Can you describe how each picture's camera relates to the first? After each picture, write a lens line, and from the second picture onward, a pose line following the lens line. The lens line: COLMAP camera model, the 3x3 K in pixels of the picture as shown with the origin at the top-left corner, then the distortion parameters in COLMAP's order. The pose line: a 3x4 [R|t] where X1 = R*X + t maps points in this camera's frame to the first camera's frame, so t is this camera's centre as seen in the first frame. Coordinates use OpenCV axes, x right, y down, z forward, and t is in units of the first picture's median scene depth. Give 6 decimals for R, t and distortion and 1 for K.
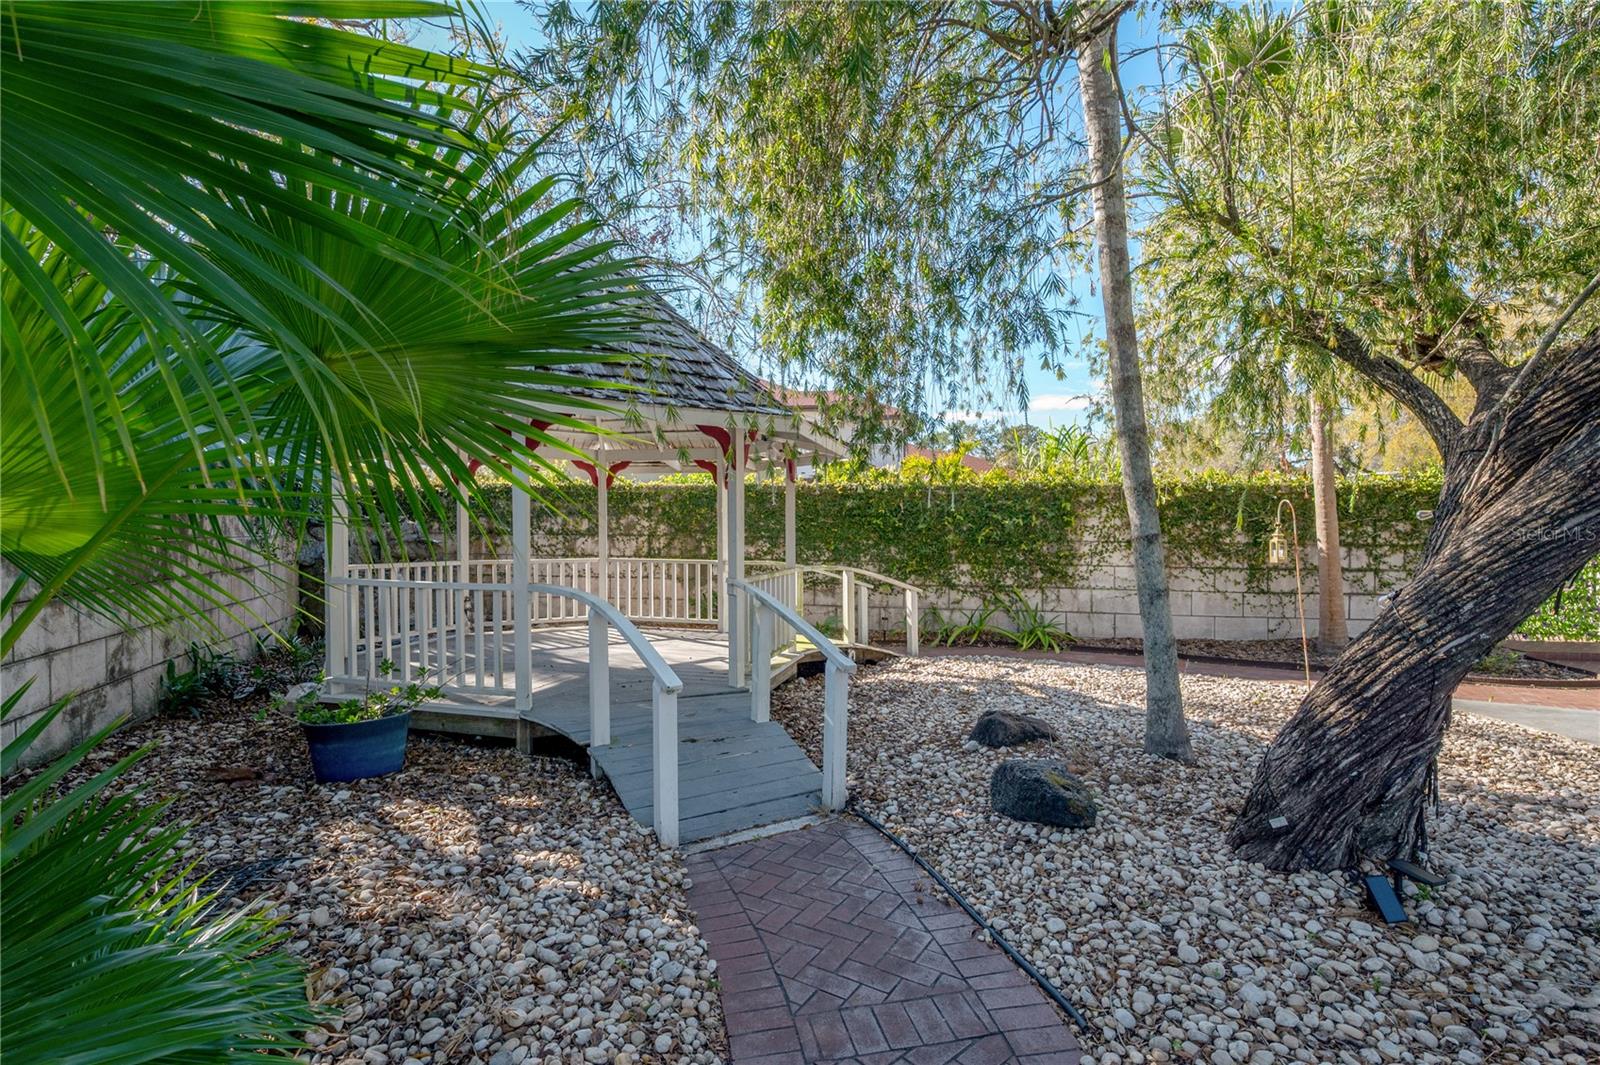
lens RADIAL K [[779.0, 0, 804.3], [0, 779.0, 533.2], [0, 0, 1]] dist [0.002438, 0.000140]
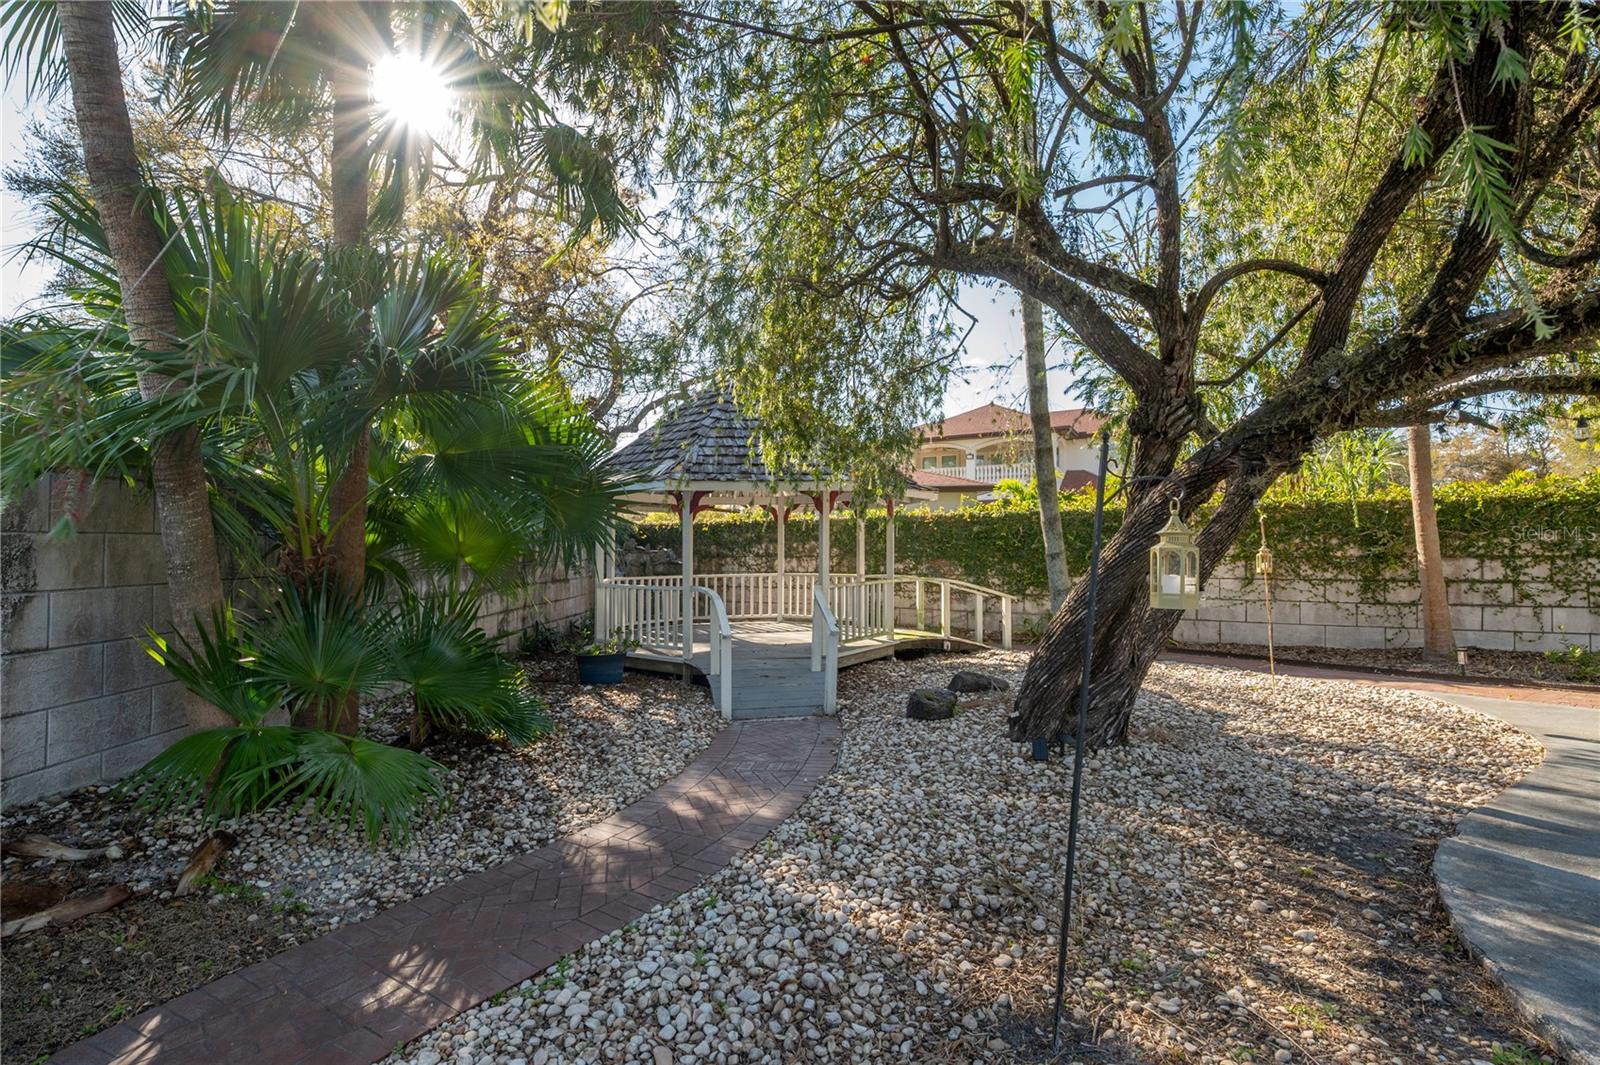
lens RADIAL K [[779.0, 0, 796.0], [0, 779.0, 534.6], [0, 0, 1]] dist [0.002438, 0.000140]
pose [[0.932711, -0.022963, -0.359893, 0.237835], [0.015636, 0.999607, -0.023257, -0.003709], [0.360286, 0.016065, 0.932704, -0.259177]]
